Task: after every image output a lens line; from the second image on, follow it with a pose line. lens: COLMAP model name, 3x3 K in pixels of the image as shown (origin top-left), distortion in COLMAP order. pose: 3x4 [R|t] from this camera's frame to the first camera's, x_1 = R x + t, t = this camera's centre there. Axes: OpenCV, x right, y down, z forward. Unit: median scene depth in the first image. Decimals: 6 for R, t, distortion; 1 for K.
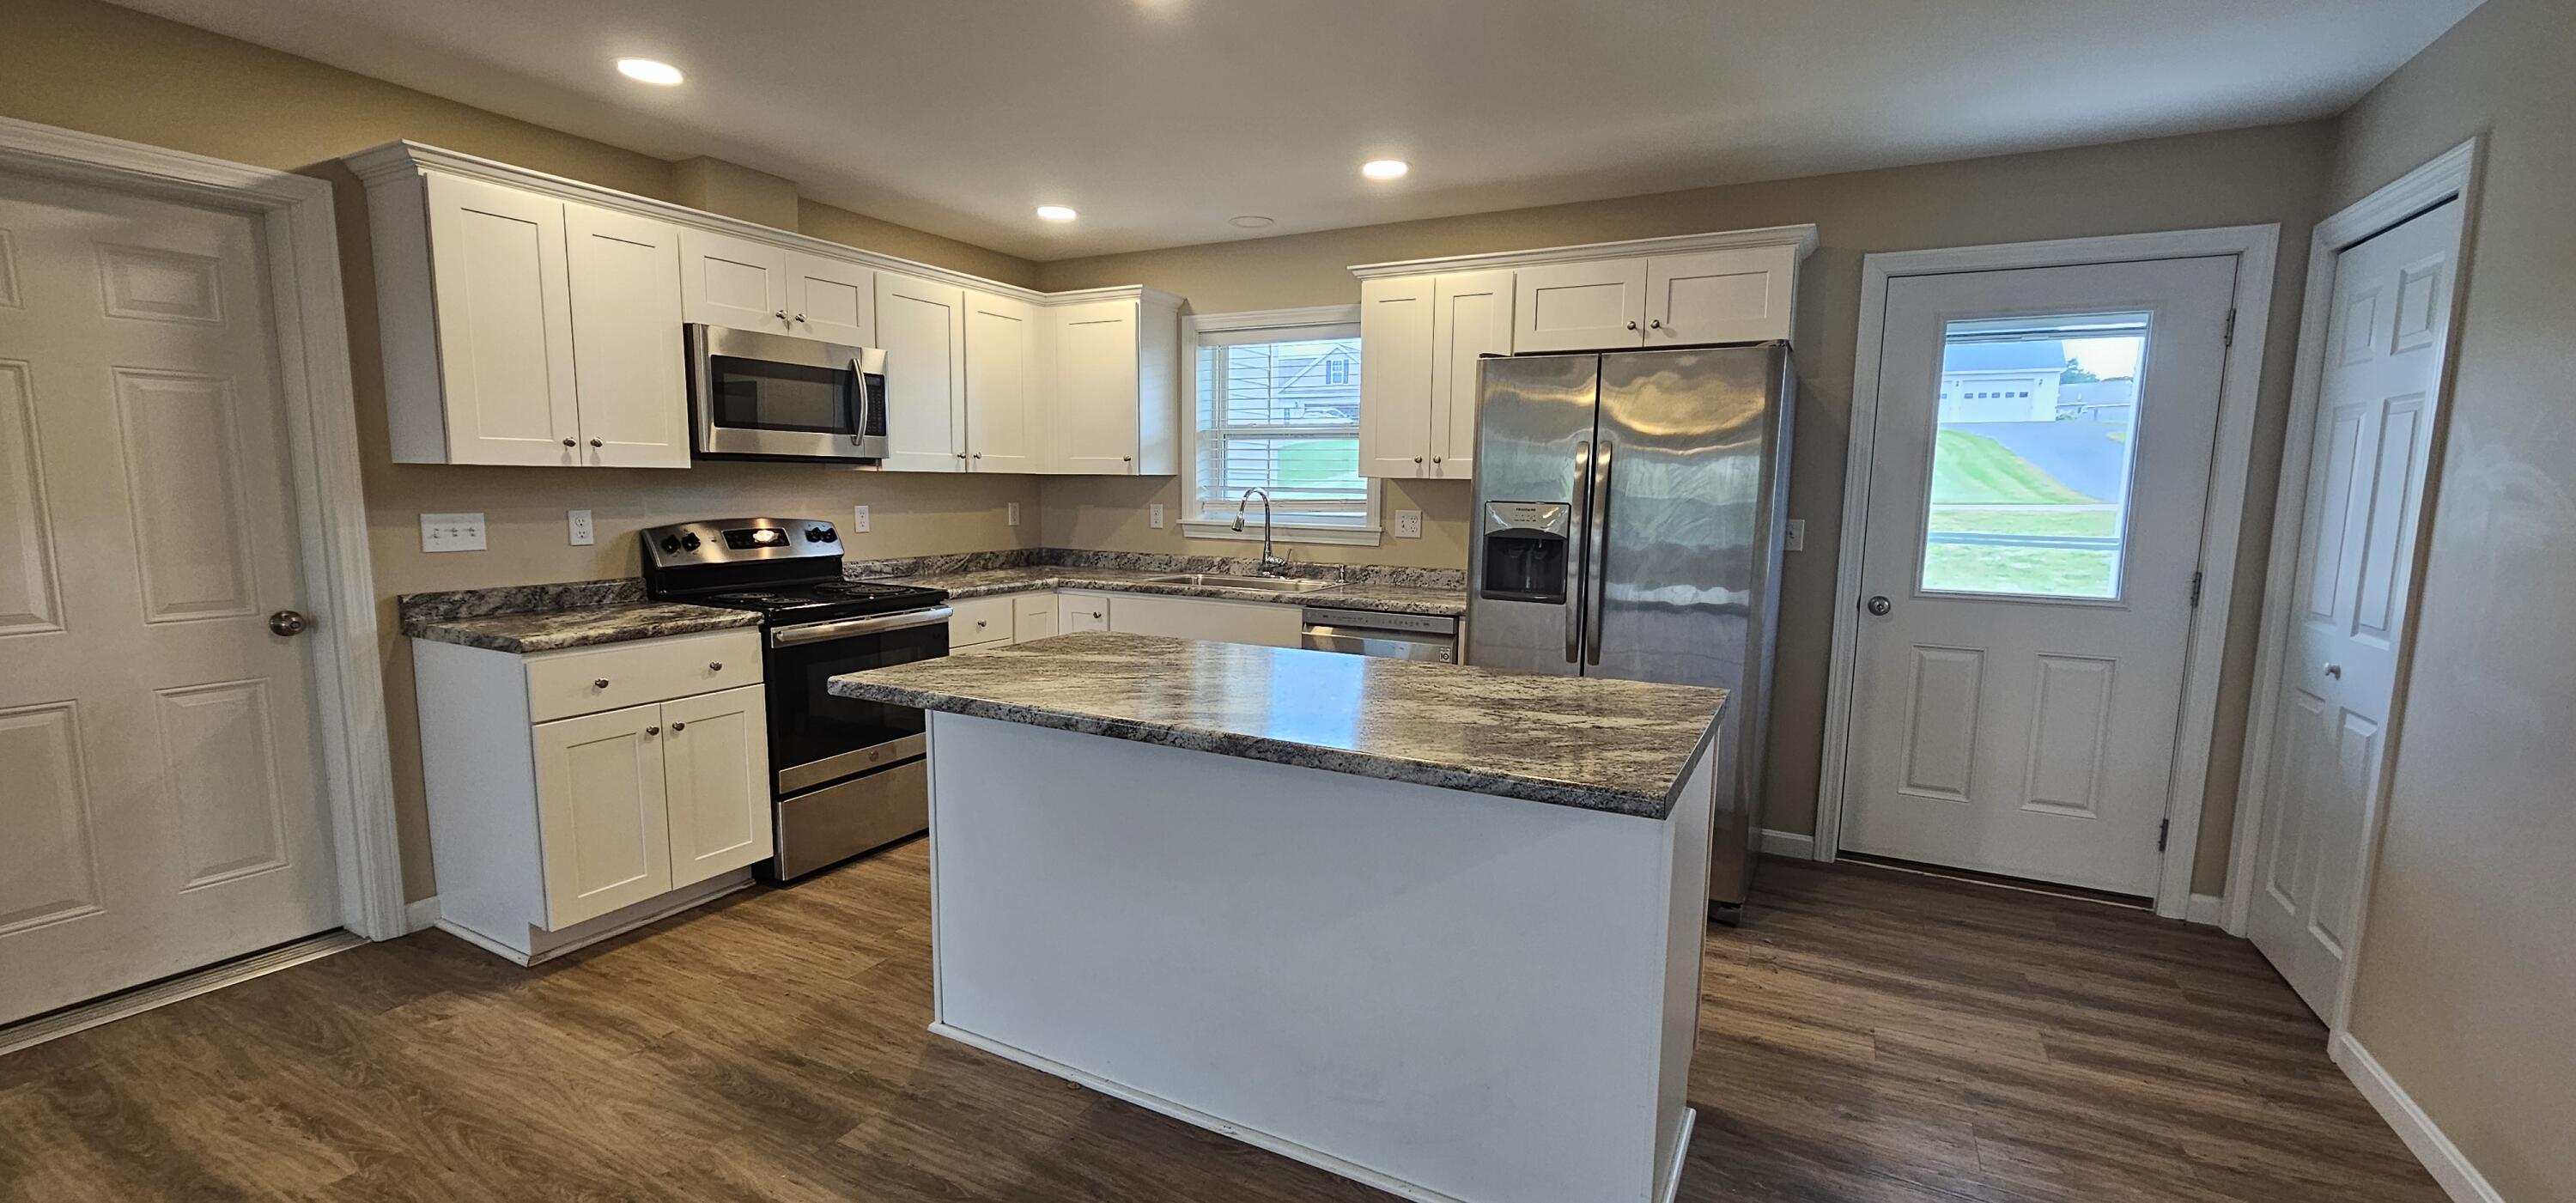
lens RADIAL K [[1066.8, 0, 1296.3], [0, 1066.8, 608.1], [0, 0, 1]] dist [-0.000685, -0.000061]
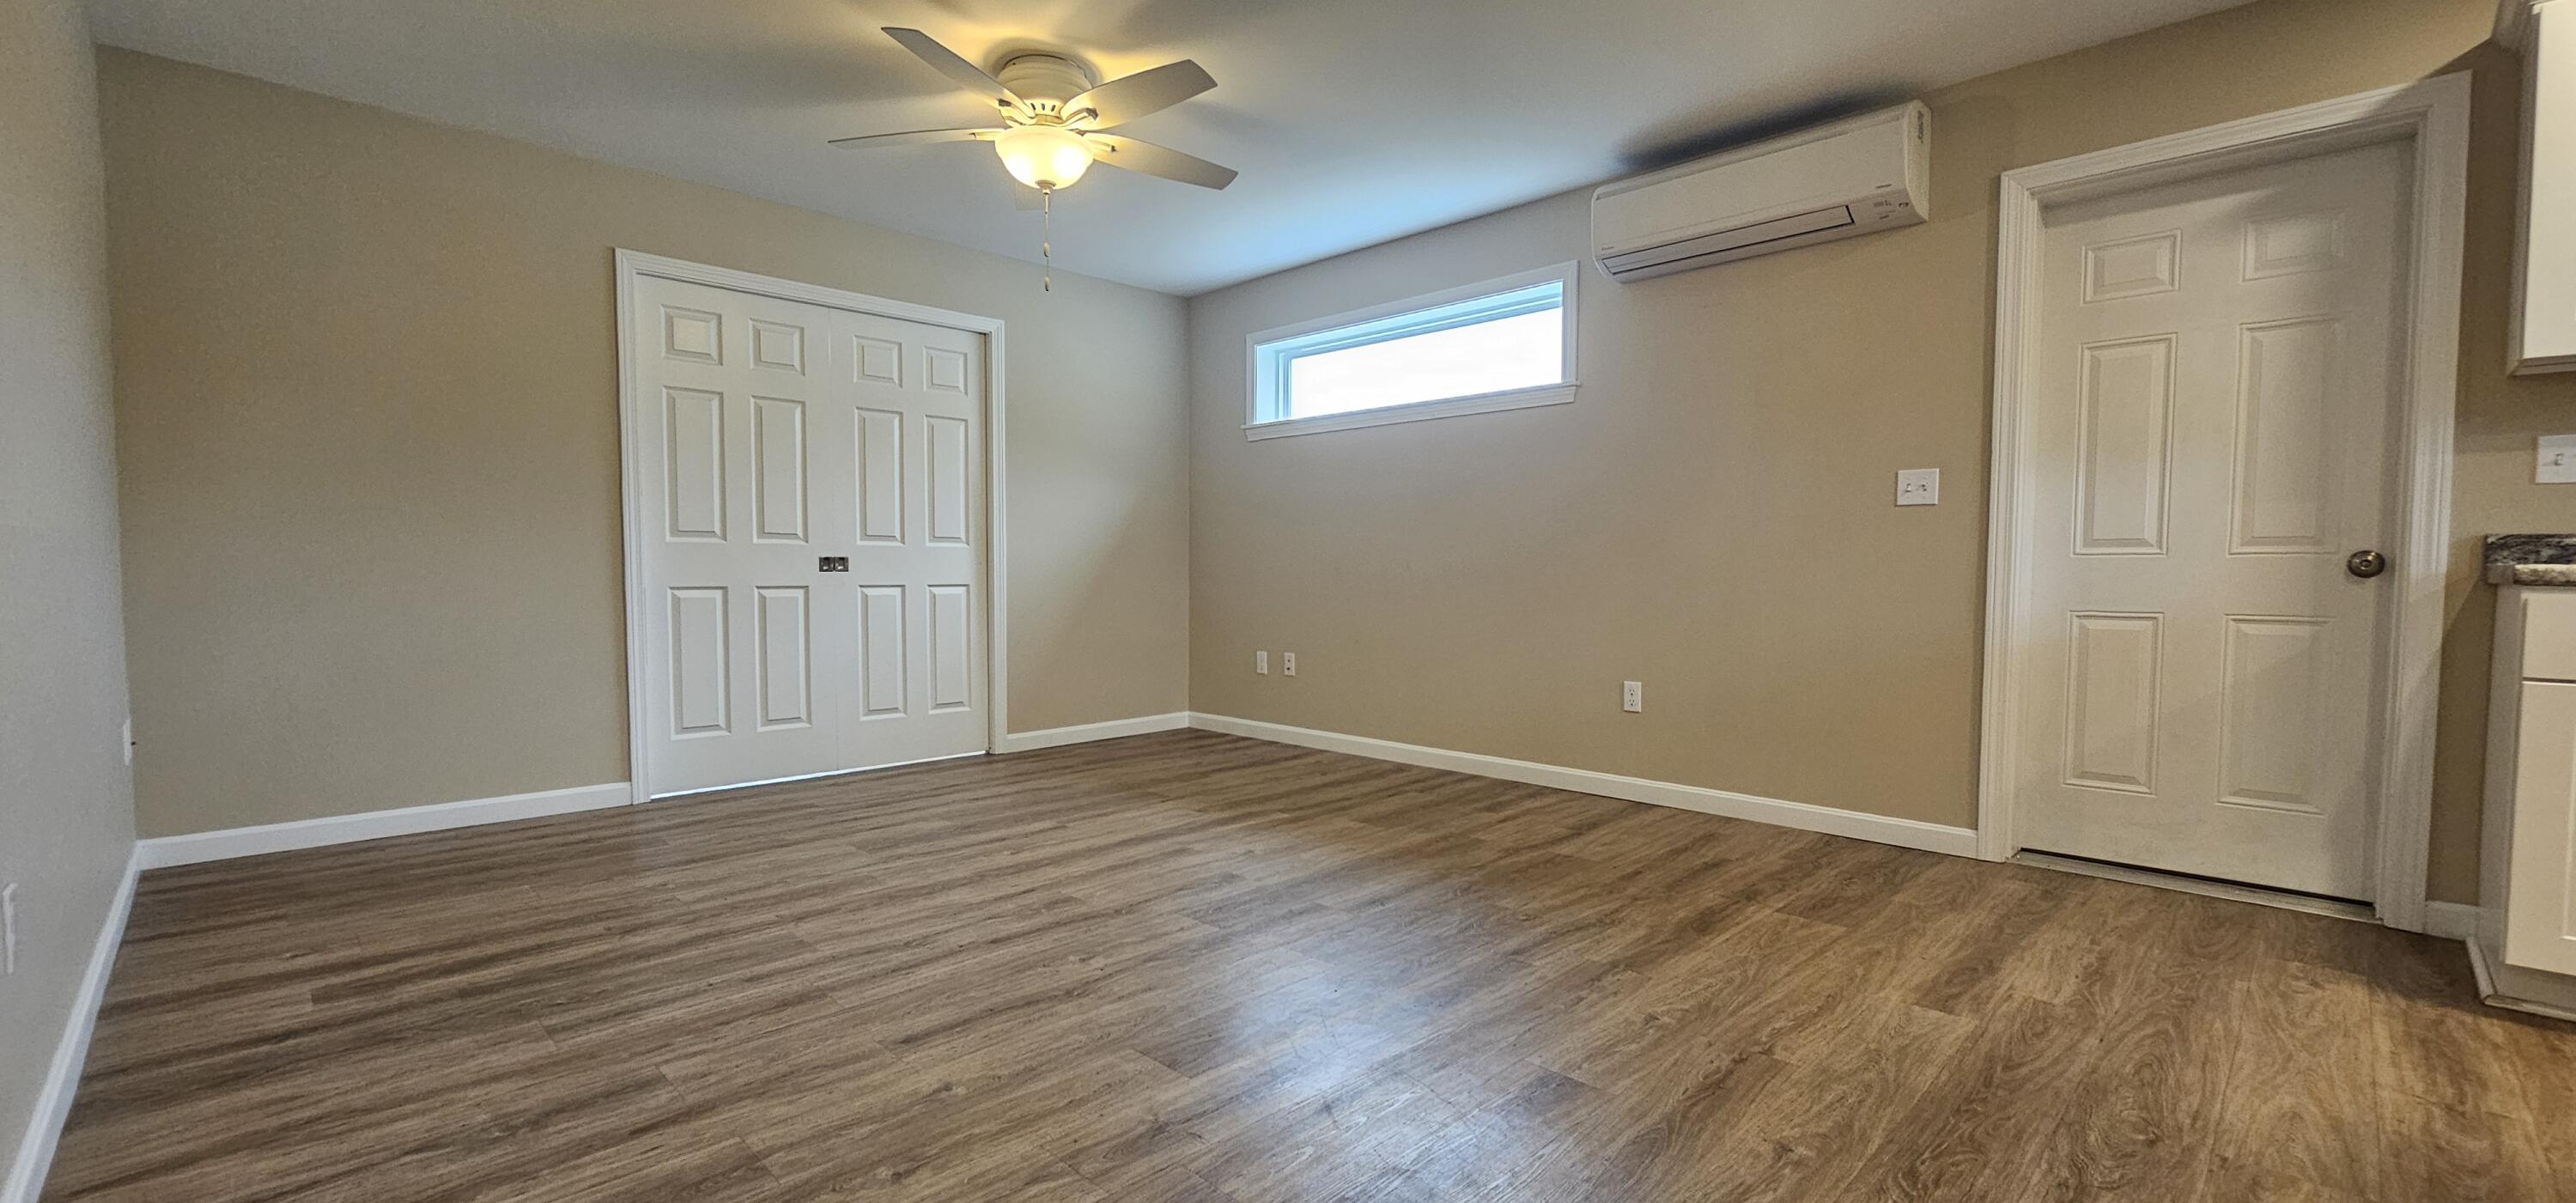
lens RADIAL K [[1034.2, 0, 1215.4], [0, 1034.2, 613.9], [0, 0, 1]] dist [-0.001467, -0.000134]
pose [[-0.328031, 0.038819, -0.943869, 0.279807], [-0.126967, 0.988278, 0.084771, 0.116408], [0.936096, 0.147648, -0.319257, 0.352872]]
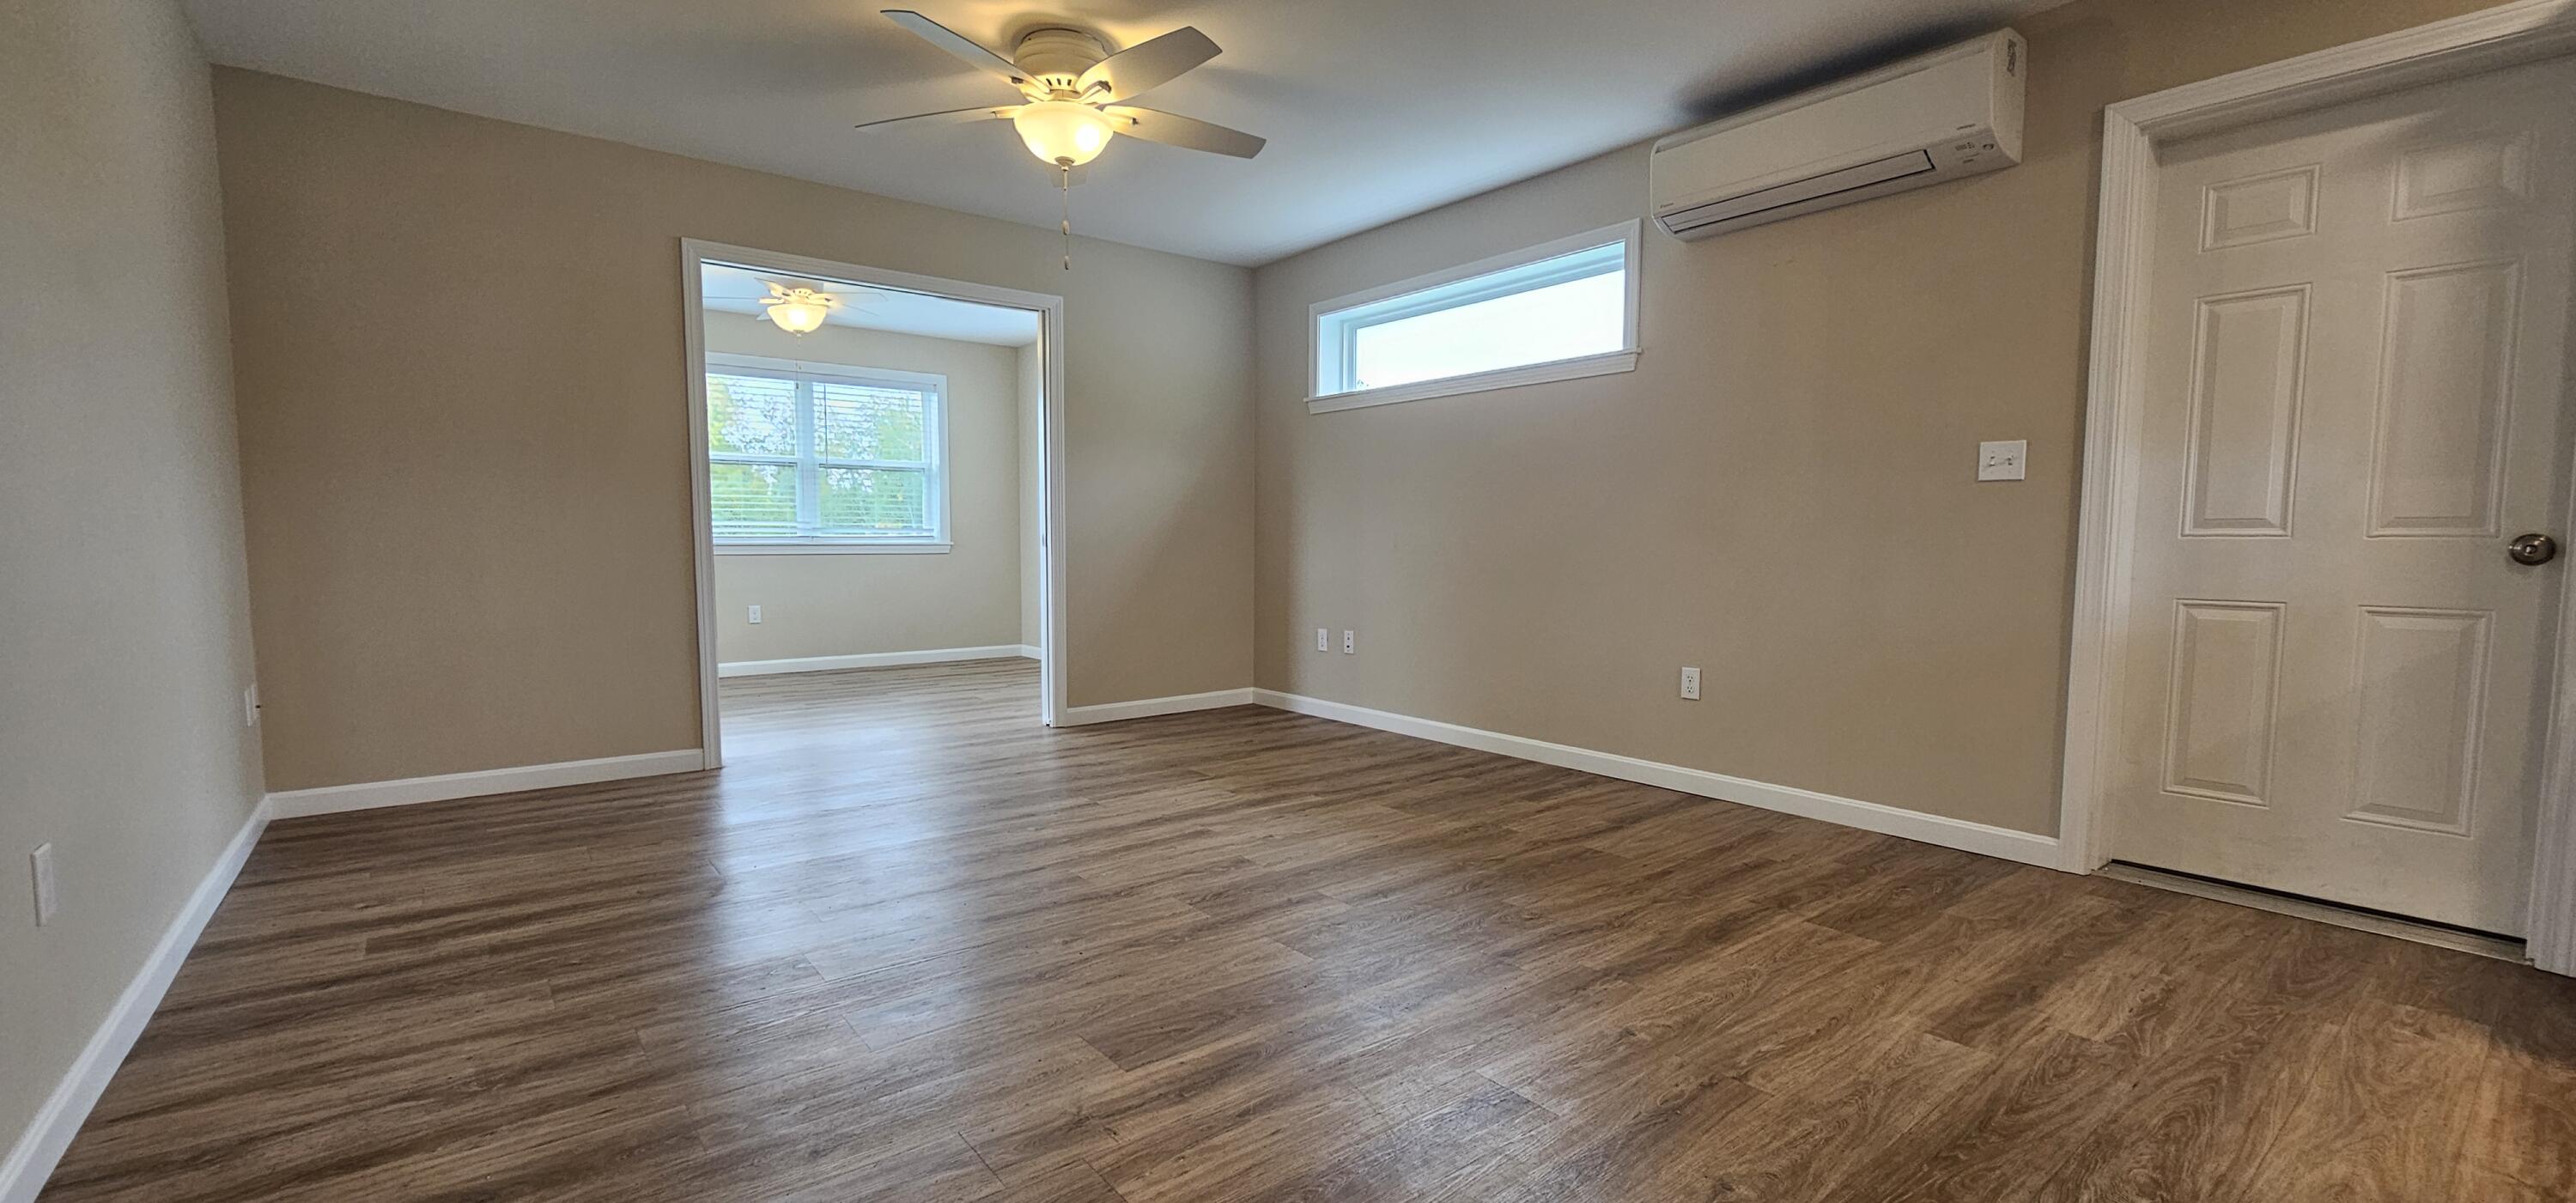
lens RADIAL K [[1034.2, 0, 1215.4], [0, 1034.2, 613.9], [0, 0, 1]] dist [-0.001467, -0.000134]
pose [[-0.429422, 0.063265, -0.900885, 0.219961], [-0.121947, 0.984345, 0.127254, 0.089934], [0.894833, 0.164506, -0.414984, 0.449937]]
